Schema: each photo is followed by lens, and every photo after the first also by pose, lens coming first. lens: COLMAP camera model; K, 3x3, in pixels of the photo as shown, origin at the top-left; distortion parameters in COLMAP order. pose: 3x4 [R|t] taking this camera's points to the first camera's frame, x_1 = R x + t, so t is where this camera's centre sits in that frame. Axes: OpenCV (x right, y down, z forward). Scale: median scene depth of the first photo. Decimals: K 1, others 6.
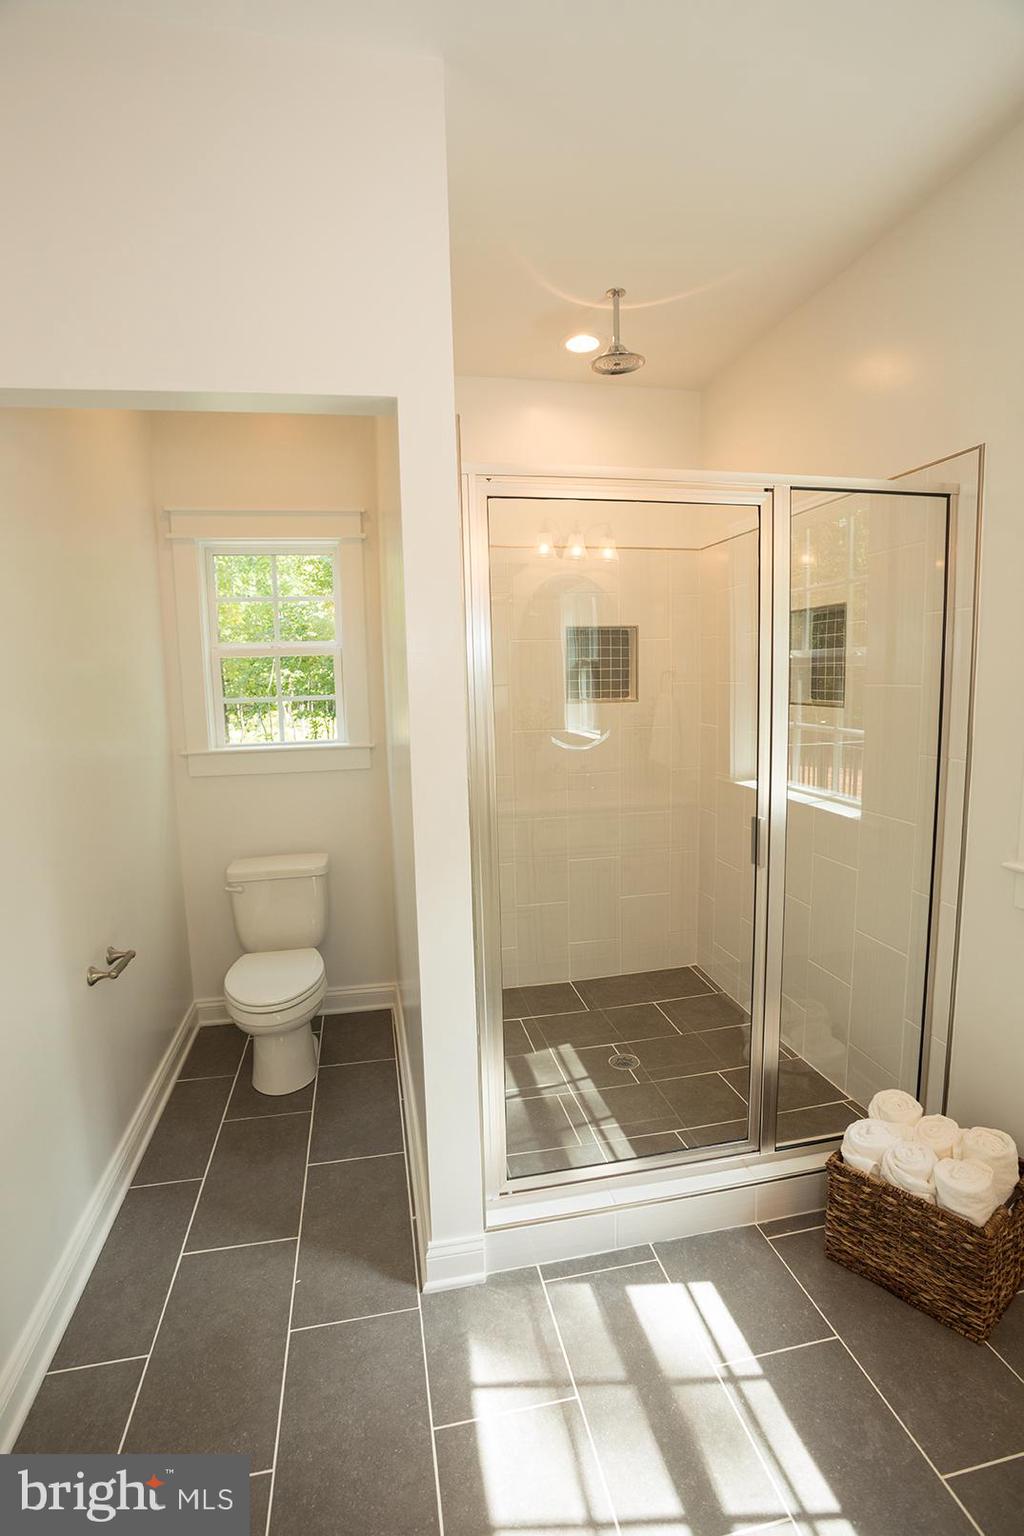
lens RADIAL K [[768.9, 0, 512.0], [0, 768.9, 768.0], [0, 0, 1]] dist [-0.001578, -0.000037]
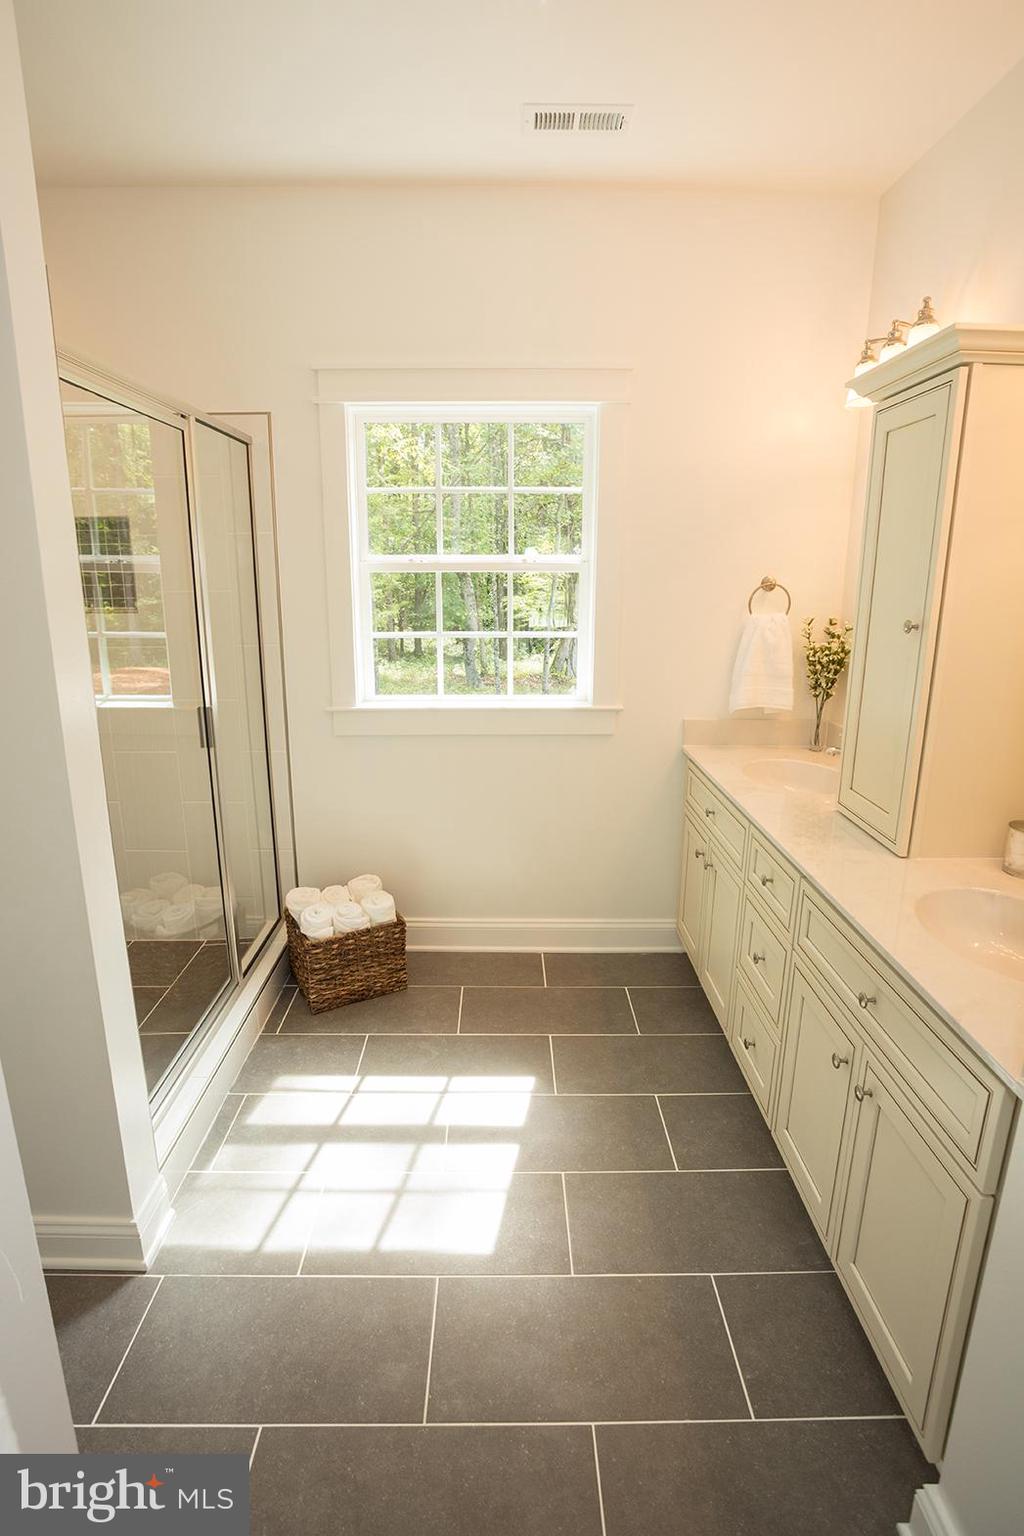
lens RADIAL K [[768.9, 0, 512.0], [0, 768.9, 768.0], [0, 0, 1]] dist [-0.001578, -0.000037]
pose [[0.192632, -0.211607, 0.958183, -0.724429], [0.120438, 0.974187, 0.190929, -0.009792], [-0.973852, 0.078622, 0.213145, 0.321414]]
